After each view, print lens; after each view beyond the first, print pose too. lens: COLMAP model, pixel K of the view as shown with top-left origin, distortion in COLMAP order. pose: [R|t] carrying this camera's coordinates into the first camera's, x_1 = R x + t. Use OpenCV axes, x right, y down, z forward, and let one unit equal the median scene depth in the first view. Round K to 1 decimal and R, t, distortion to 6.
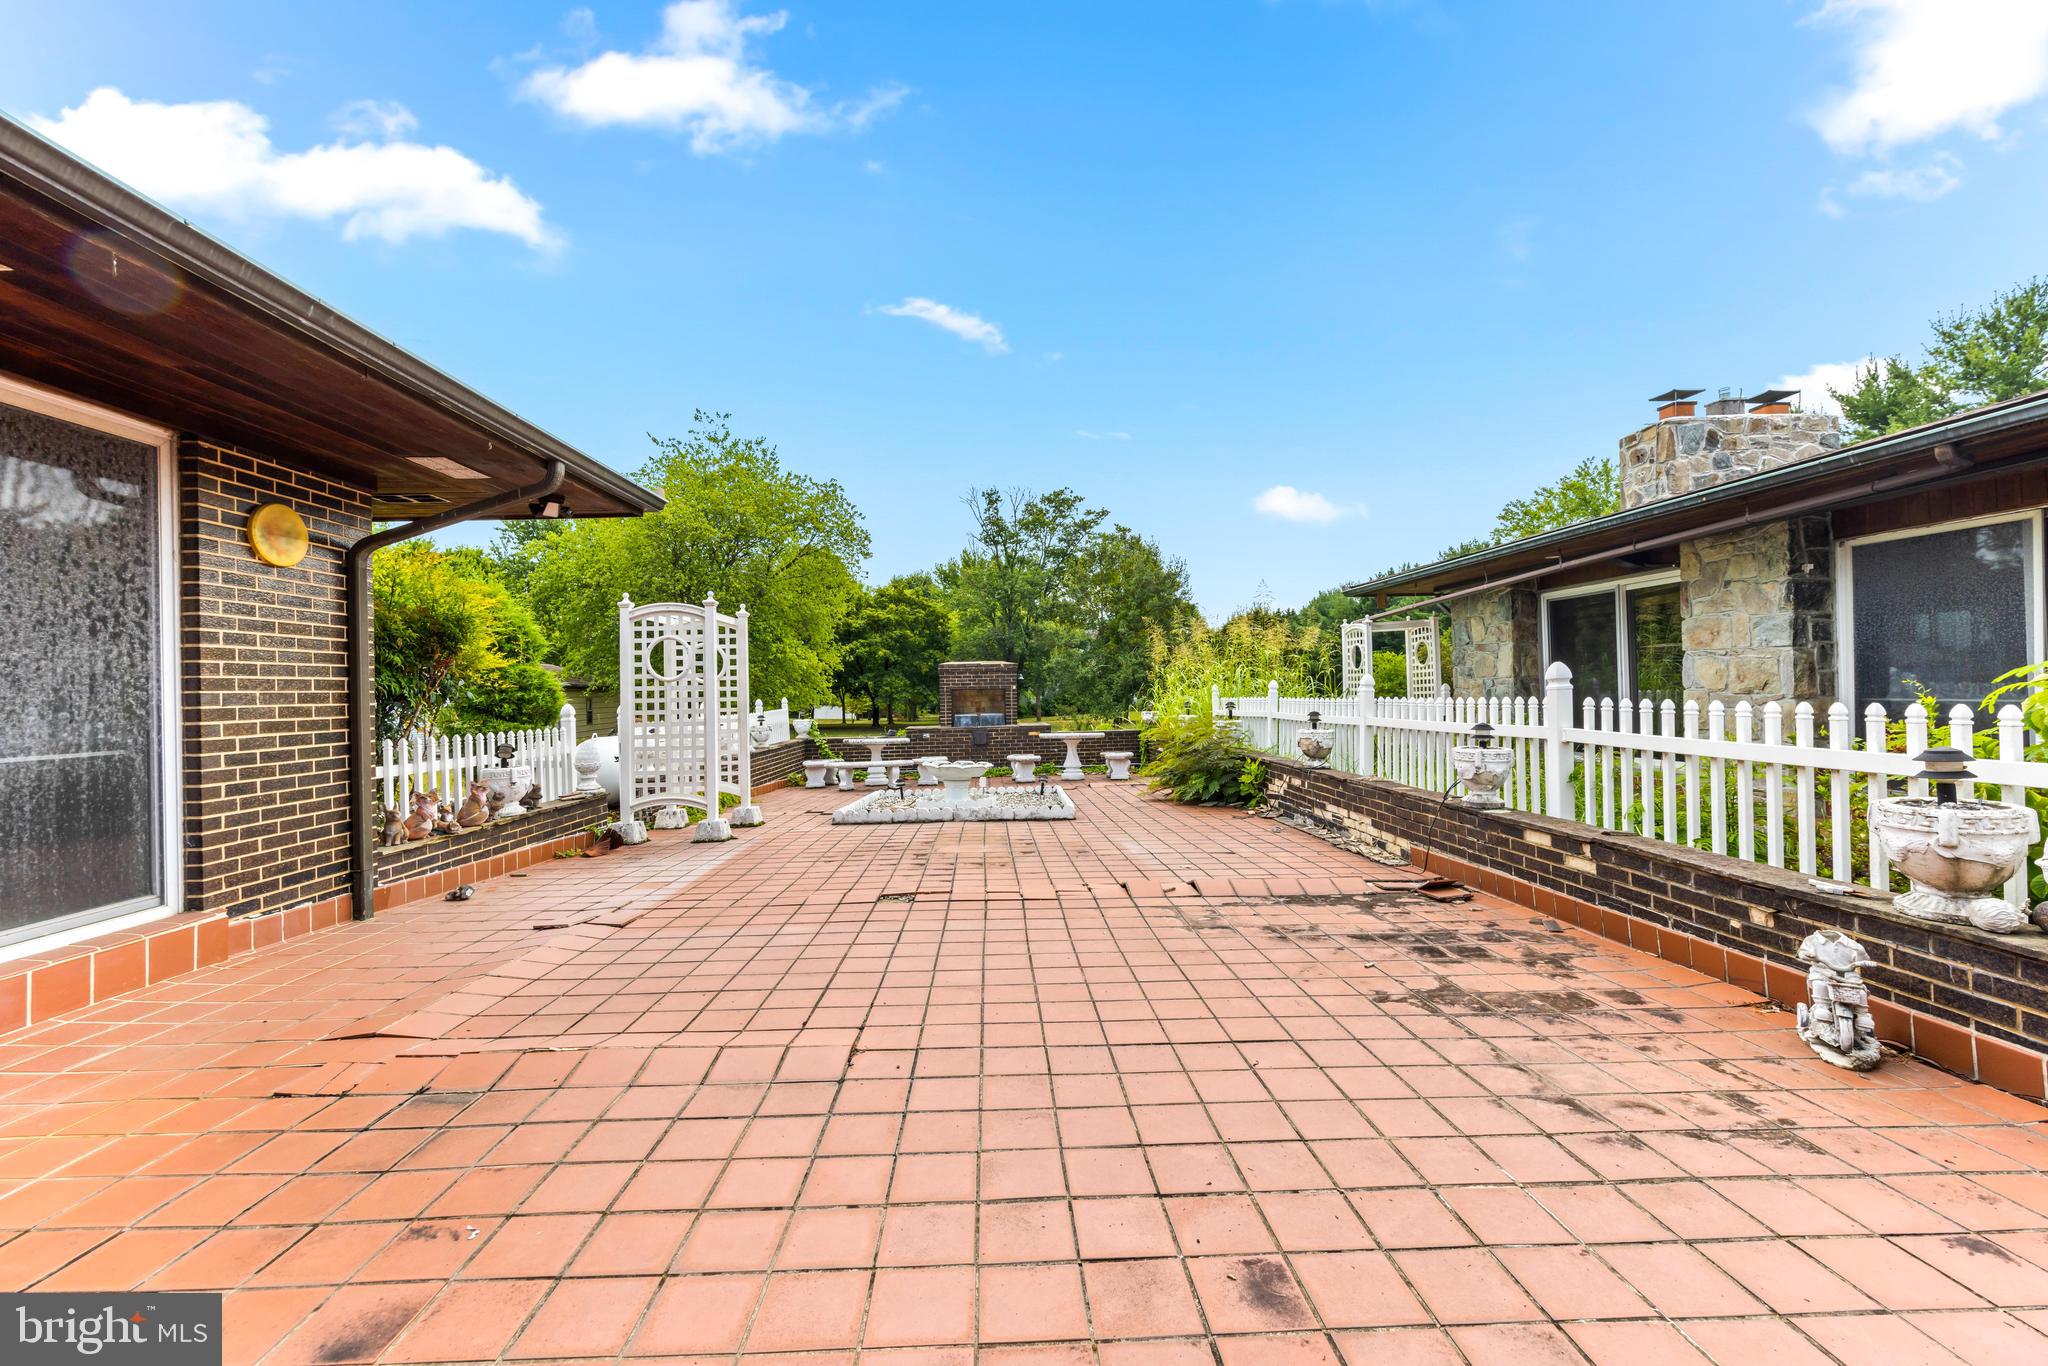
lens RADIAL K [[827.9, 0, 1025.3], [0, 827.9, 681.1], [0, 0, 1]] dist [0.011380, -0.024049]
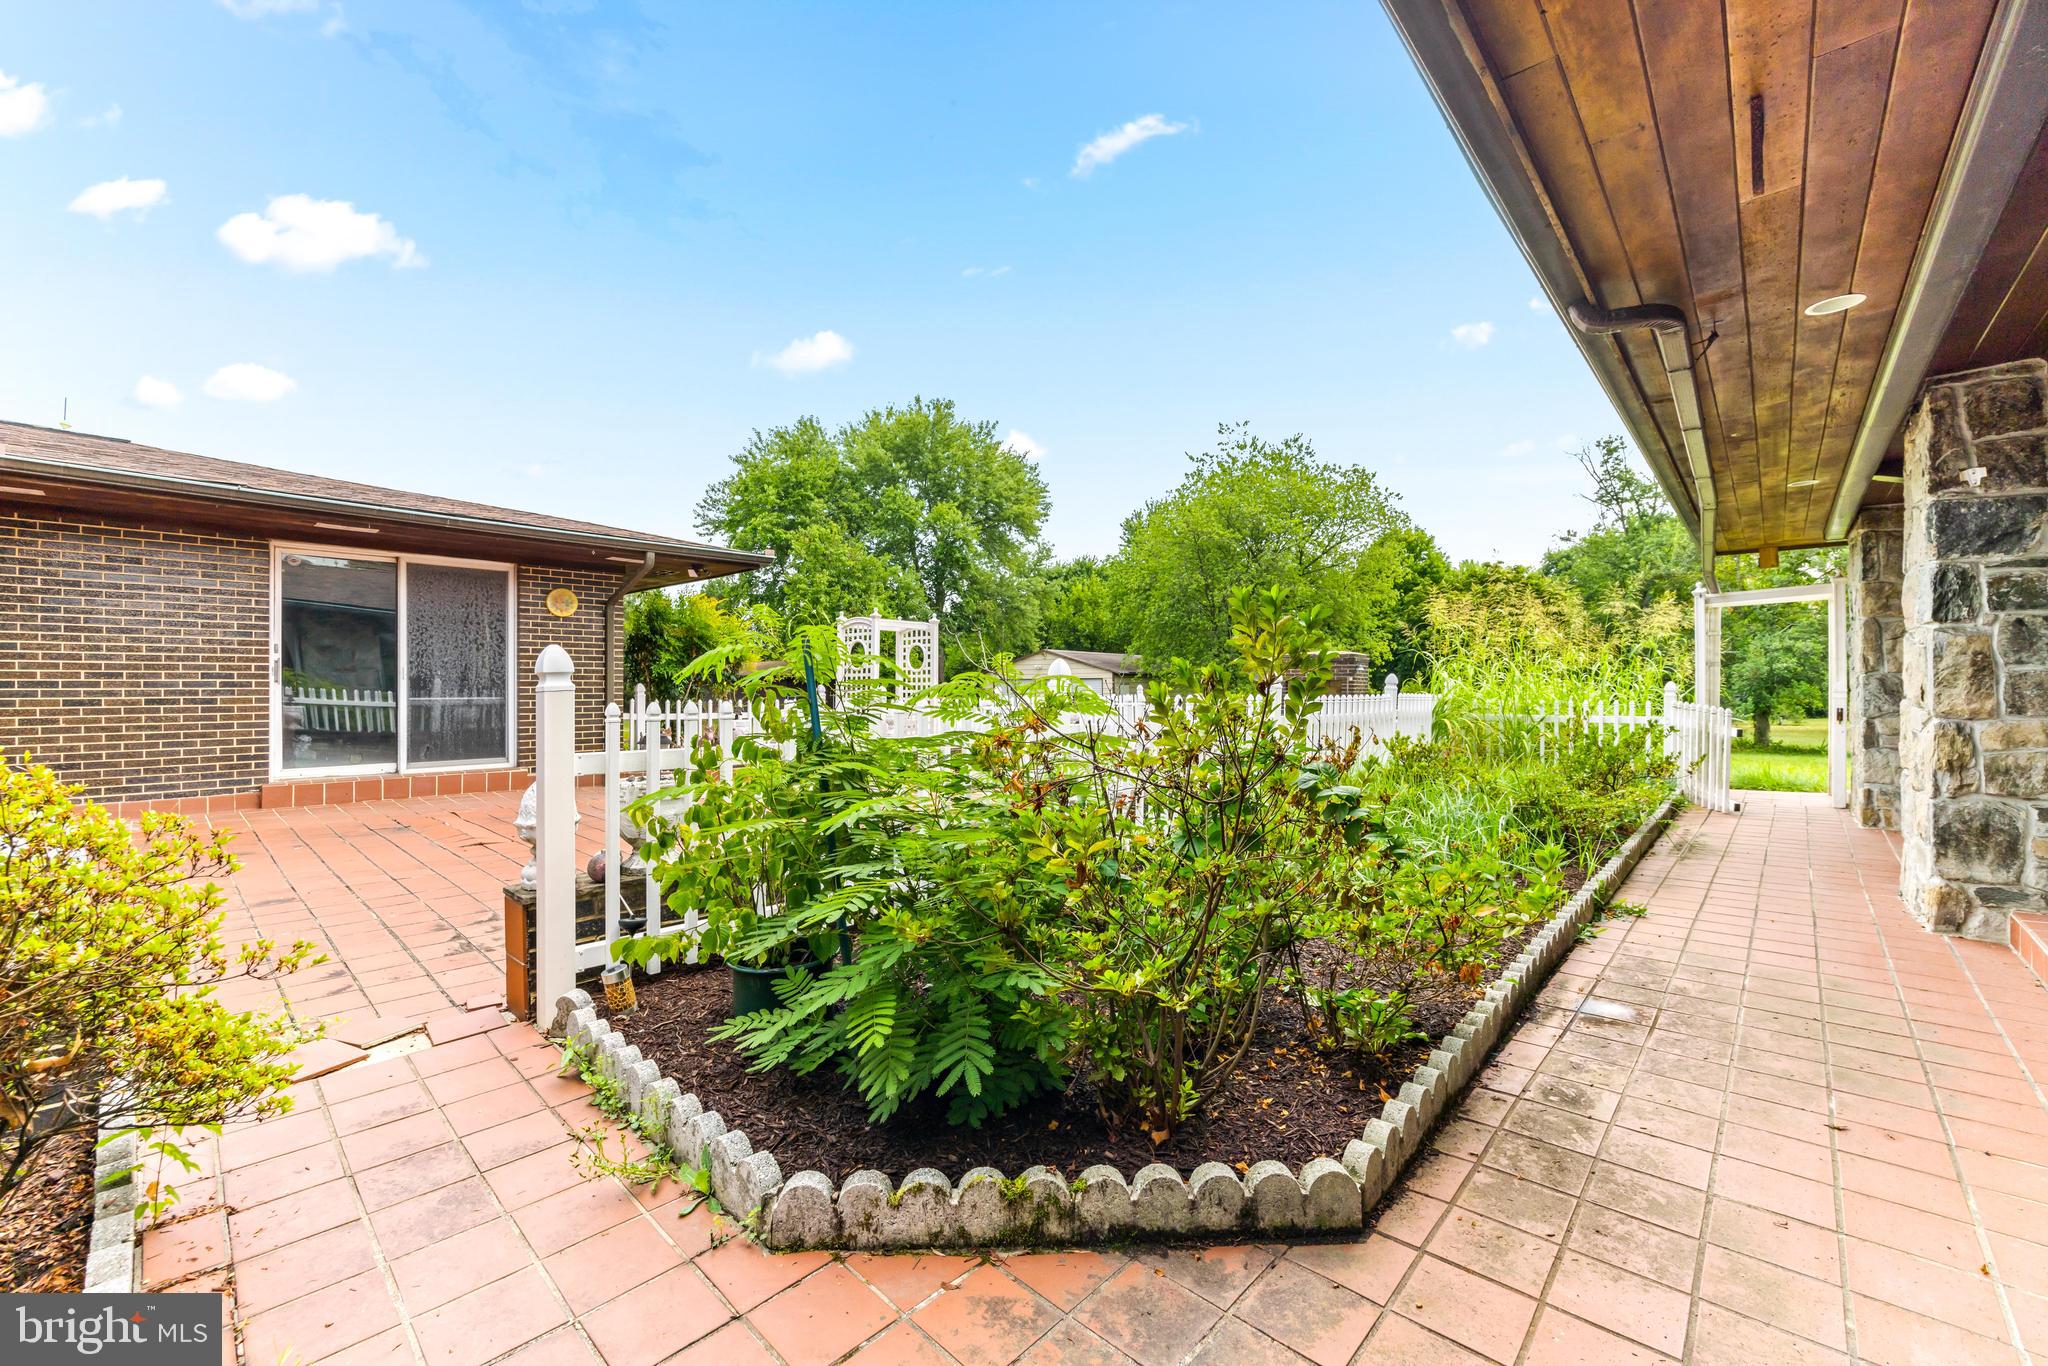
lens RADIAL K [[827.9, 0, 1025.3], [0, 827.9, 681.1], [0, 0, 1]] dist [0.011380, -0.024049]
pose [[0.703112, 0.016379, -0.710891, 0.891996], [-0.007744, 0.999852, 0.015377, -0.006851], [0.711037, -0.005307, 0.703134, 0.189323]]
